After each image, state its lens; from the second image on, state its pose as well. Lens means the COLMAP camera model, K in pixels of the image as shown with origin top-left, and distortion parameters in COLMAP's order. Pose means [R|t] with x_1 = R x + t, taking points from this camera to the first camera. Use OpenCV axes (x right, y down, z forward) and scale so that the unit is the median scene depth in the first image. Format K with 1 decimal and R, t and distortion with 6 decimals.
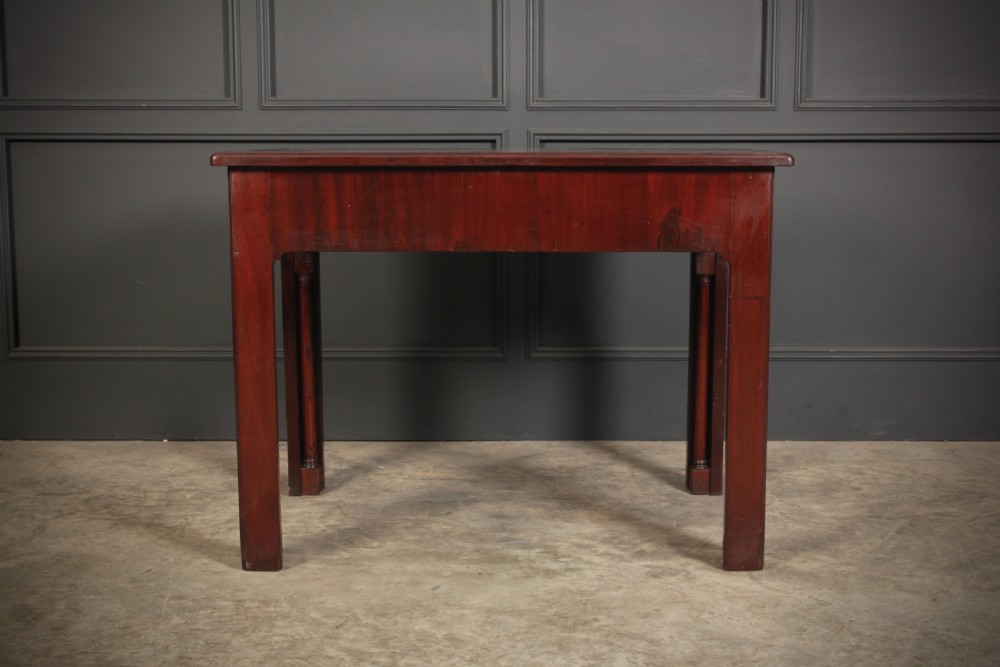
lens RADIAL K [[1493.5, 0, 500.0], [0, 1493.5, 333.5], [0, 0, 1]] dist [-0.005611, 0.082938]
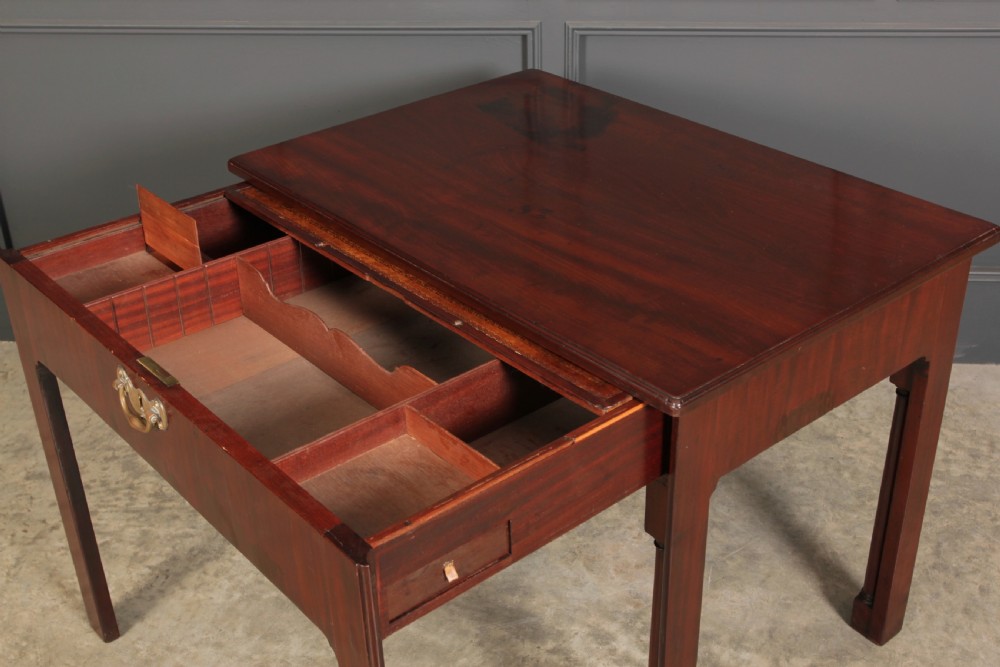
lens RADIAL K [[1294.0, 0, 501.4], [0, 1294.0, 332.8], [0, 0, 1]] dist [-0.040318, 0.112939]
pose [[0.997196, 0.018669, -0.072471, 0.049621], [0.009273, 0.930096, 0.367200, -0.312062], [0.074260, -0.366842, 0.927315, 0.356940]]
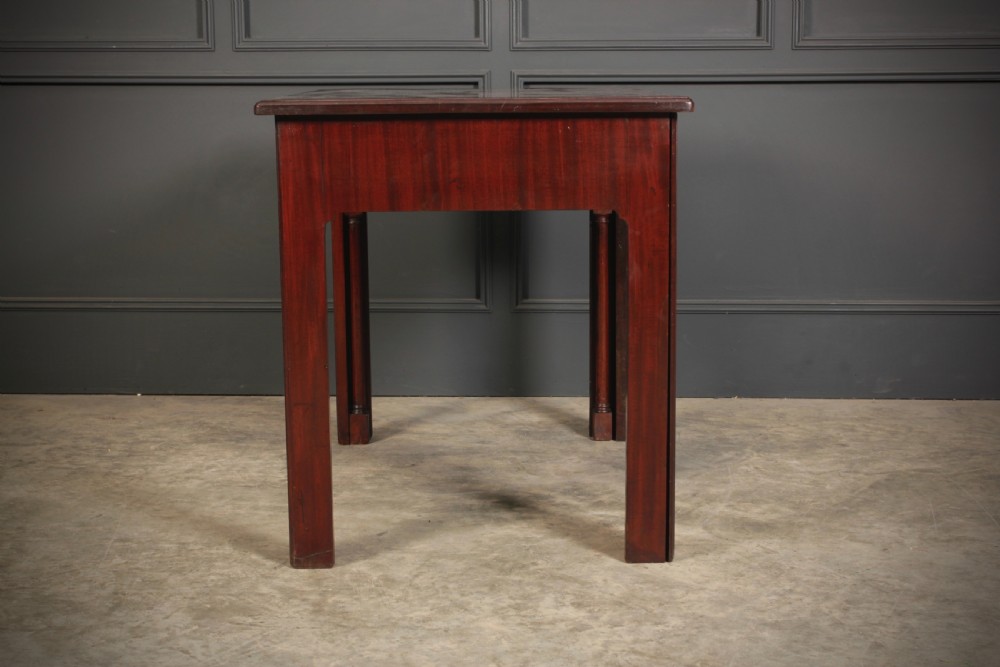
lens RADIAL K [[1674.7, 0, 495.4], [0, 1674.7, 331.9], [0, 0, 1]] dist [0.017798, 0.089111]
pose [[0.998806, 0.003927, -0.048704, 0.079878], [-0.003090, 0.999846, 0.017248, 0.015662], [0.048764, -0.017077, 0.998664, -0.097968]]
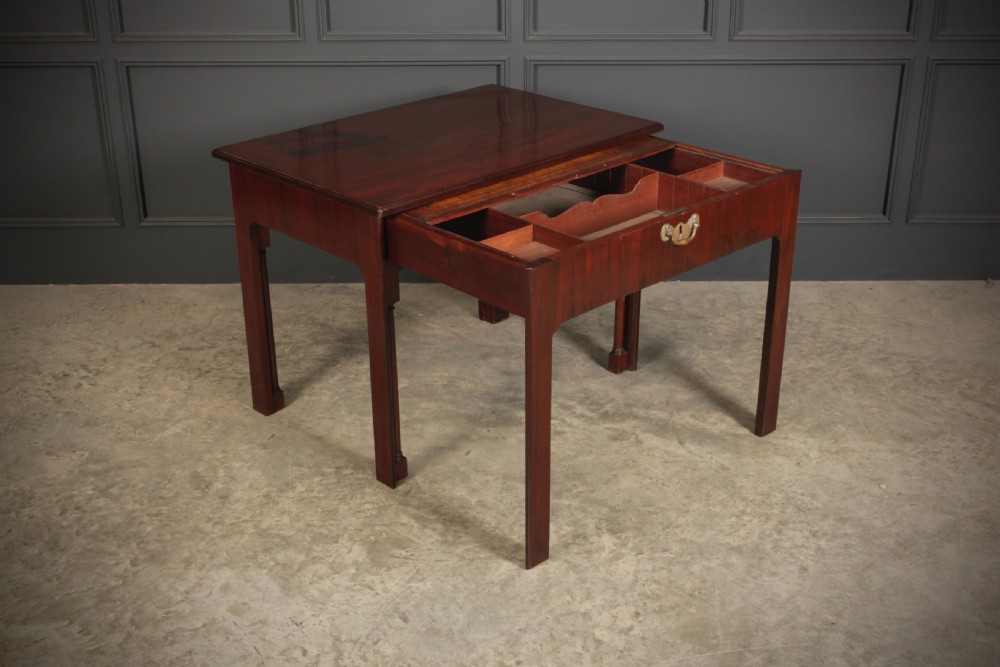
lens RADIAL K [[1266.7, 0, 500.0], [0, 1266.7, 333.5], [0, 0, 1]] dist [-0.032990, 0.042988]
pose [[0.999922, -0.006832, 0.010434, -0.021601], [0.003672, 0.960798, 0.277226, -0.274831], [-0.011919, -0.277166, 0.960748, -0.172128]]
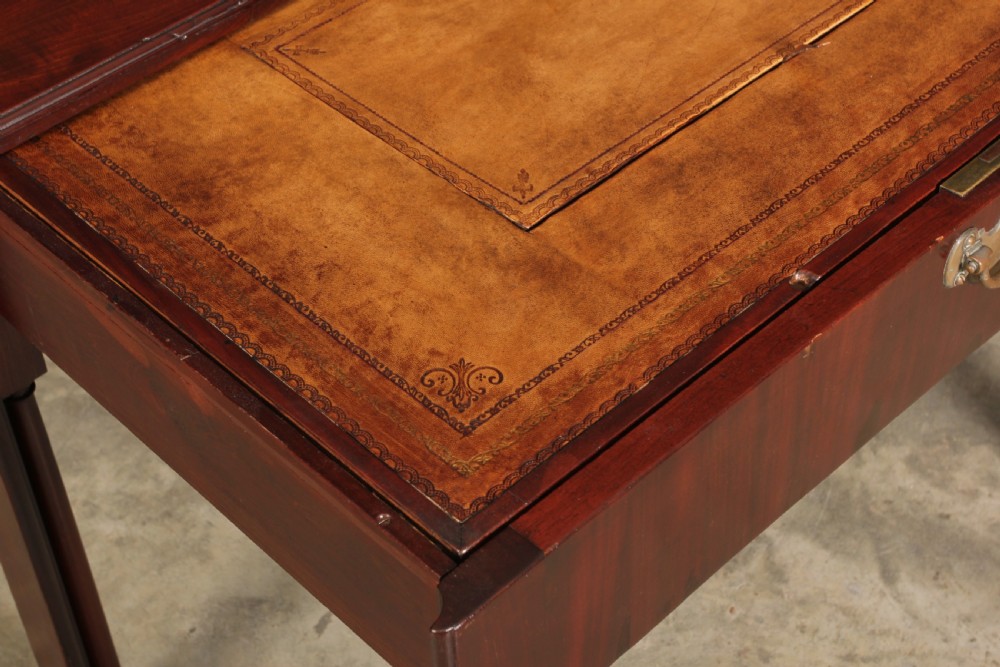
lens RADIAL K [[1765.2, 0, 500.0], [0, 1765.2, 333.5], [0, 0, 1]] dist [0.027924, 0.072981]
pose [[0.999647, -0.026368, -0.003175, 0.026997], [0.023277, 0.812304, 0.582770, -0.284983], [-0.012787, -0.582638, 0.812631, 0.482752]]
